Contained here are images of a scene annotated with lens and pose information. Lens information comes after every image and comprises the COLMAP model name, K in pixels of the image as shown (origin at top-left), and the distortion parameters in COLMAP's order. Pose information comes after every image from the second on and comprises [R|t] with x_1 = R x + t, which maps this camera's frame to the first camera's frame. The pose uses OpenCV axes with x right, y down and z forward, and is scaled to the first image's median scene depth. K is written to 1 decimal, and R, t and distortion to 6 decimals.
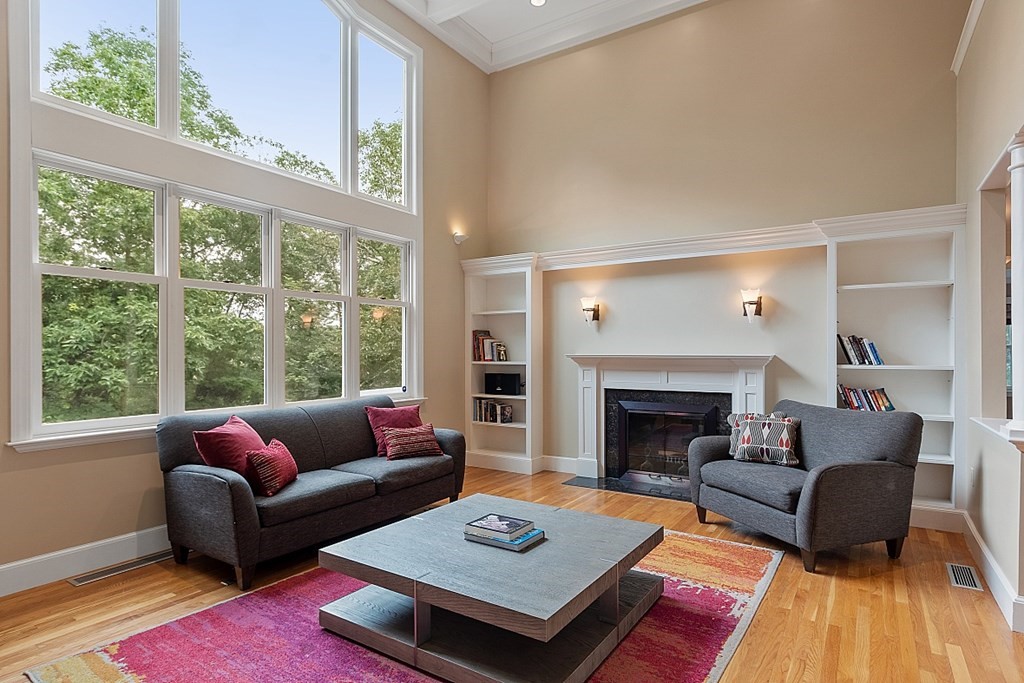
lens RADIAL K [[546.1, 0, 513.9], [0, 546.1, 352.1], [0, 0, 1]] dist [0.002562, -0.000220]
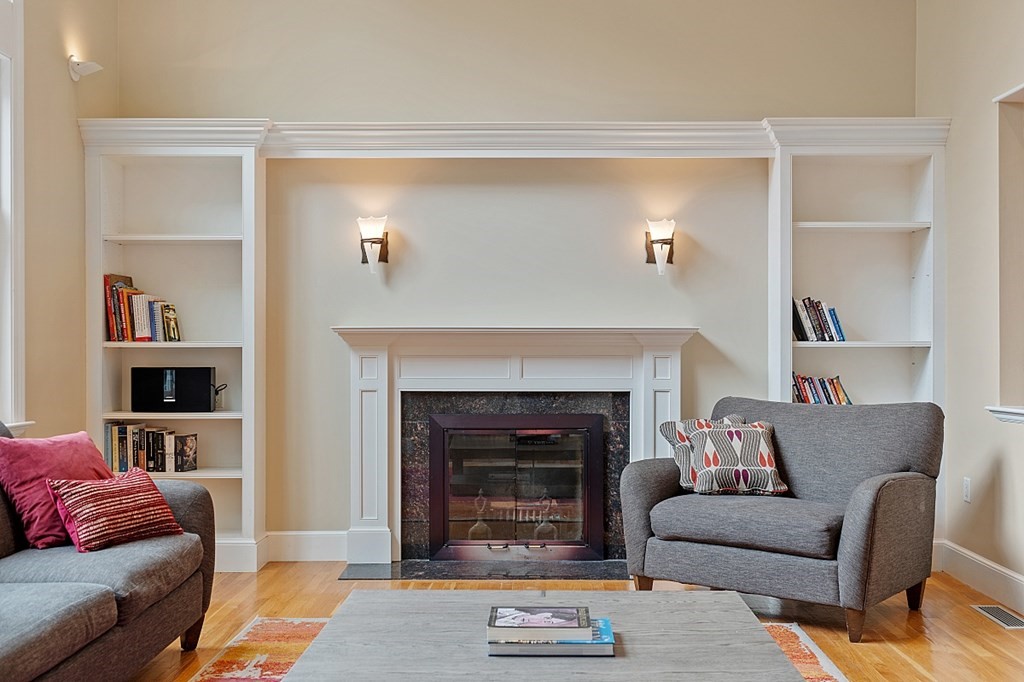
lens RADIAL K [[1082.8, 0, 511.9], [0, 1082.8, 350.3], [0, 0, 1]] dist [0.009079, 0.000000]
pose [[0.847384, 0.000060, 0.530981, -0.332167], [-0.000756, 0.999999, 0.001094, 0.028165], [-0.530980, -0.001328, 0.847383, 0.063749]]
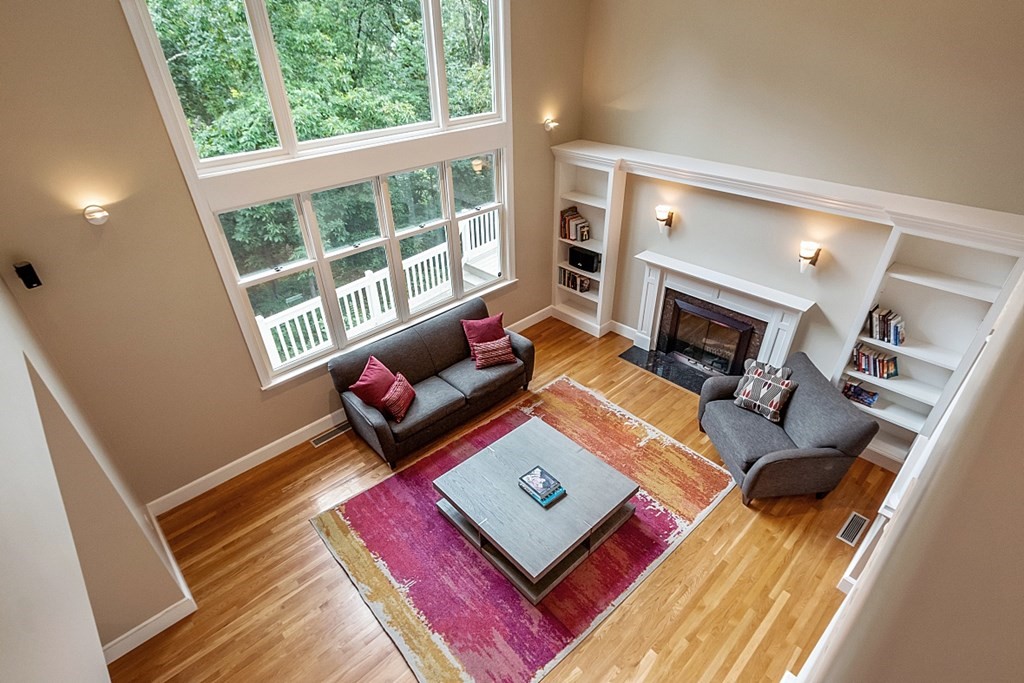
lens RADIAL K [[503.0, 0, 516.1], [0, 503.0, 361.0], [0, 0, 1]] dist [-0.001902, 0.002787]
pose [[0.972050, 0.121168, -0.201092, 0.100748], [0.013071, 0.827269, 0.561653, -0.455723], [0.234412, -0.548584, 0.802563, -0.028318]]
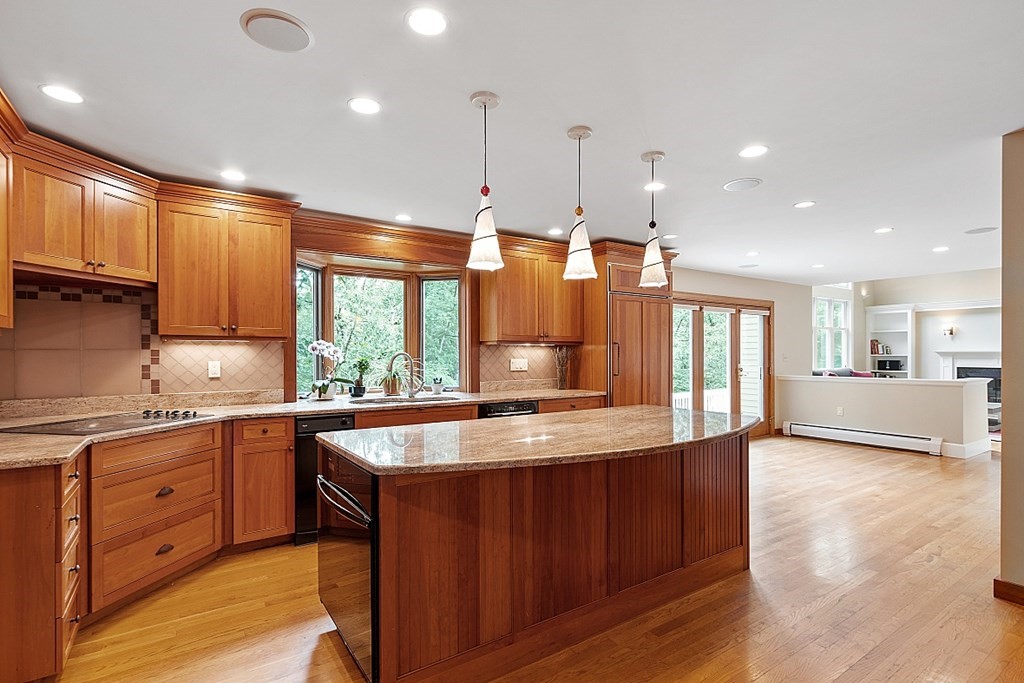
lens RADIAL K [[503.0, 0, 508.1], [0, 503.0, 351.2], [0, 0, 1]] dist [-0.001902, 0.002787]
pose [[0.920179, -0.000362, -0.391497, -0.744410], [-0.001631, 0.999987, -0.004757, 0.019080], [0.391494, 0.005016, 0.920167, -1.636331]]
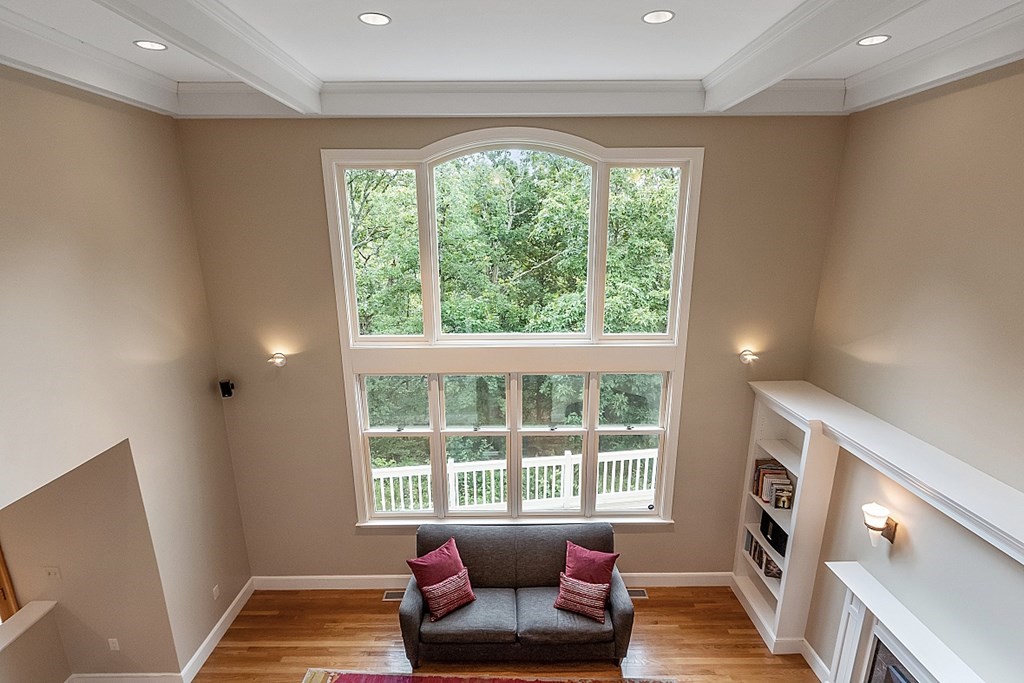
lens RADIAL K [[503.0, 0, 503.6], [0, 503.0, 359.6], [0, 0, 1]] dist [-0.001902, 0.002787]
pose [[0.551758, 0.225512, -0.802937, 0.381923], [-0.004157, 0.963481, 0.267745, -0.500651], [0.833994, -0.144393, 0.532546, 0.330431]]
